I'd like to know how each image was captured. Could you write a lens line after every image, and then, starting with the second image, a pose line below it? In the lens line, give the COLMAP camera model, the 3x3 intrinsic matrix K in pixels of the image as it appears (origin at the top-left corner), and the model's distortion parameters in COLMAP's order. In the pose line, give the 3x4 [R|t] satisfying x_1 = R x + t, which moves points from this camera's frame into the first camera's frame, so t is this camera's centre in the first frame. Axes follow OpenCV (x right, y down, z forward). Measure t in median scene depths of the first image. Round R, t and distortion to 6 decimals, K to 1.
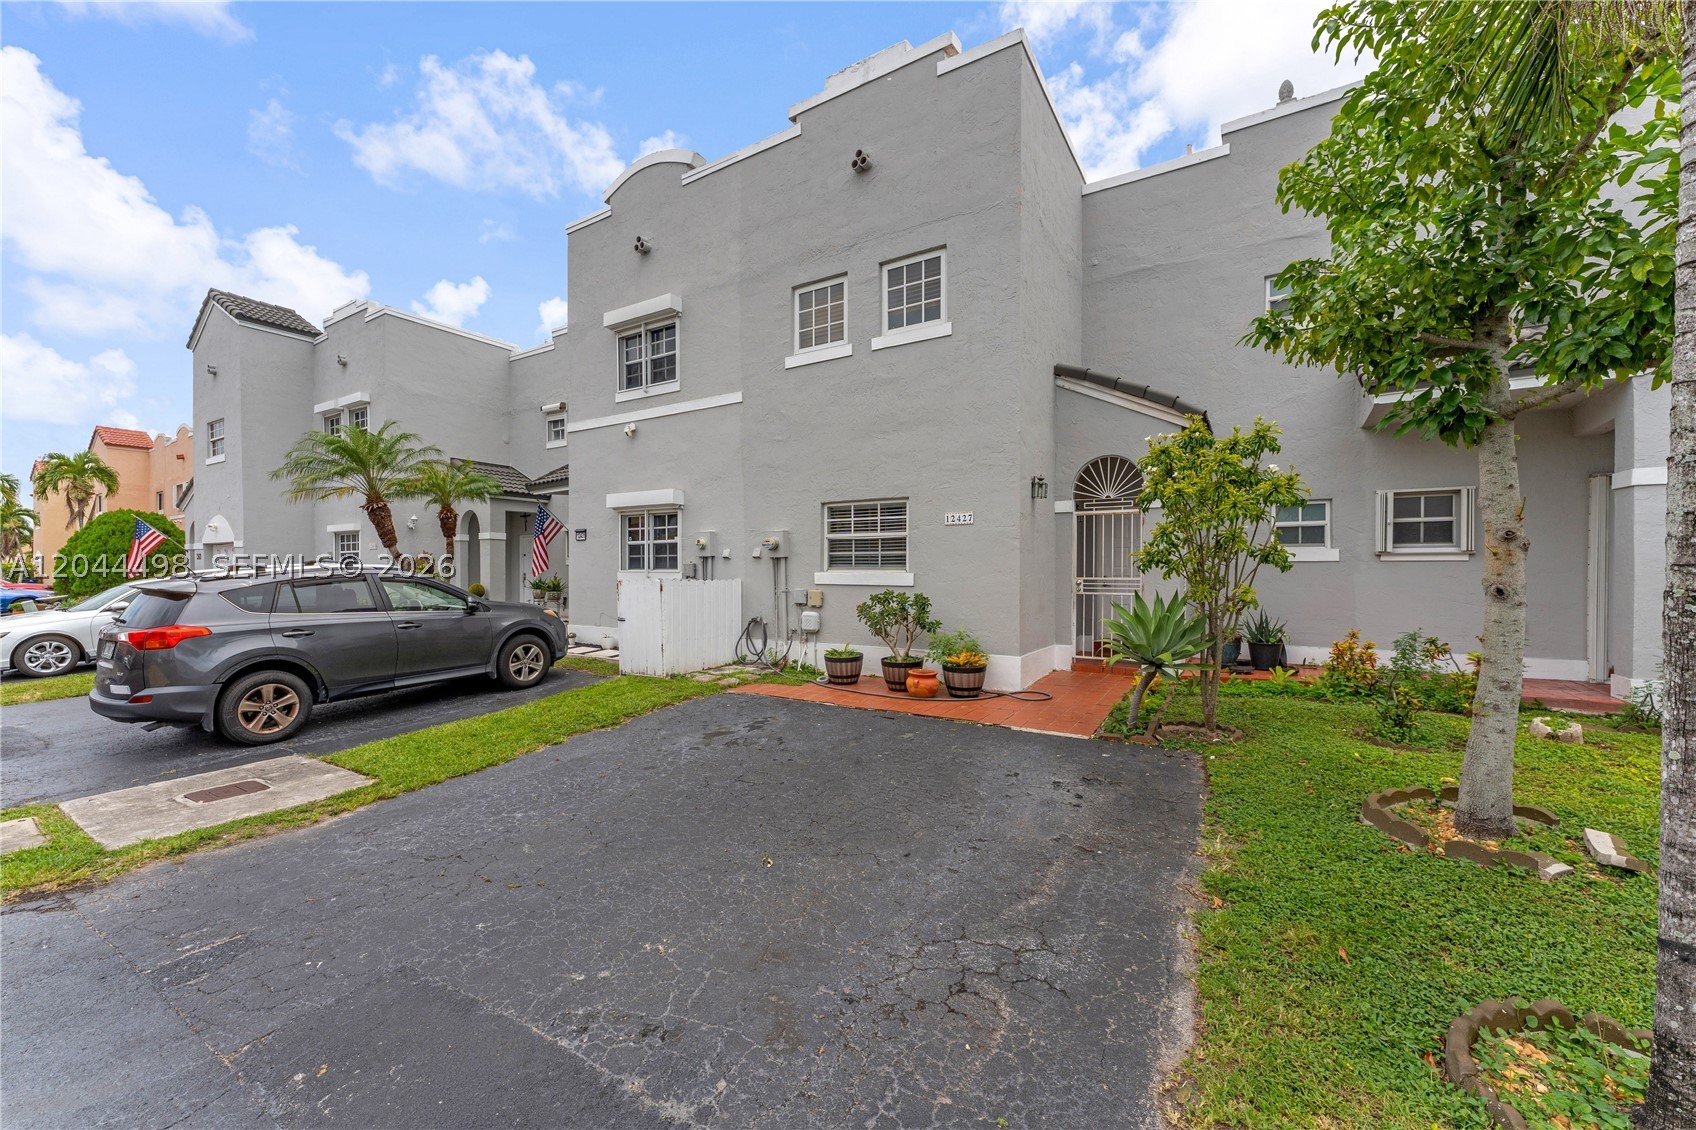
lens RADIAL K [[695.8, 0, 852.3], [0, 695.8, 572.9], [0, 0, 1]] dist [-0.002305, 0.000181]
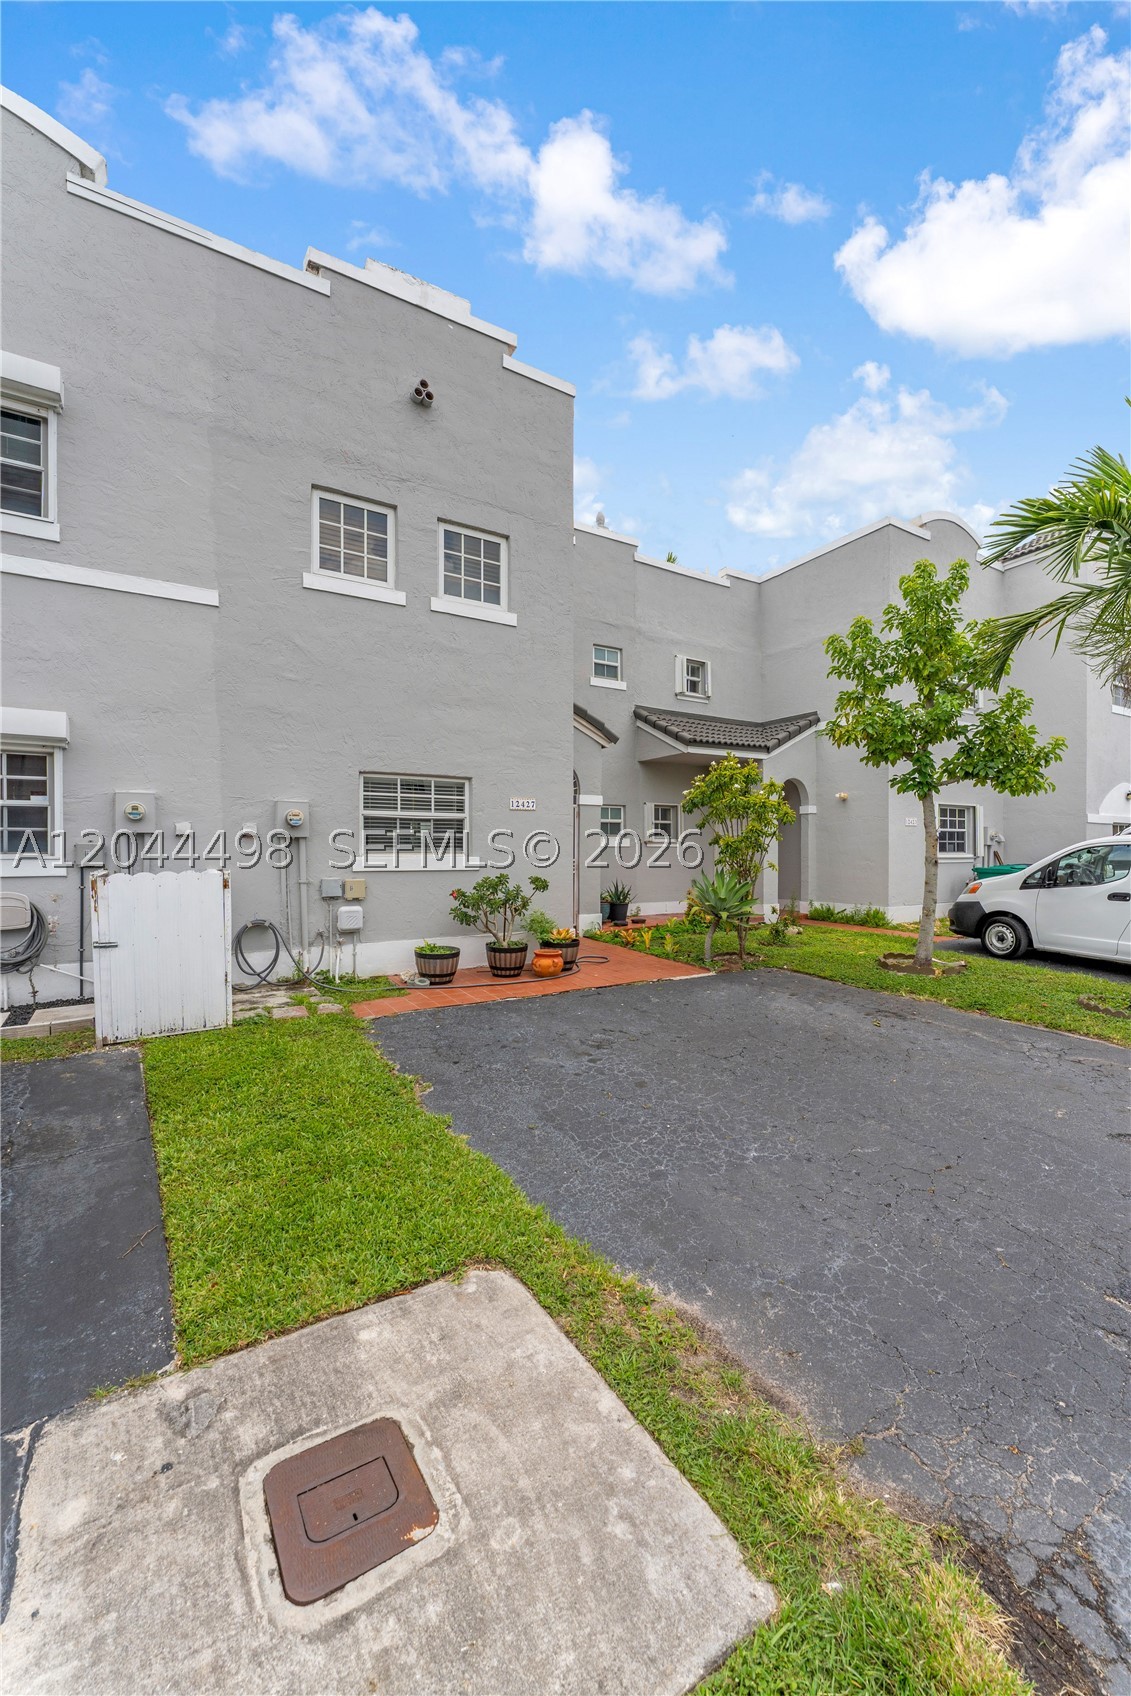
lens RADIAL K [[695.8, 0, 571.5], [0, 695.8, 849.2], [0, 0, 1]] dist [-0.002305, 0.000181]
pose [[0.424849, 0.002982, 0.905260, -0.735480], [0.006348, 0.999960, -0.006273, -0.003367], [-0.905242, 0.008412, 0.424813, 0.473256]]
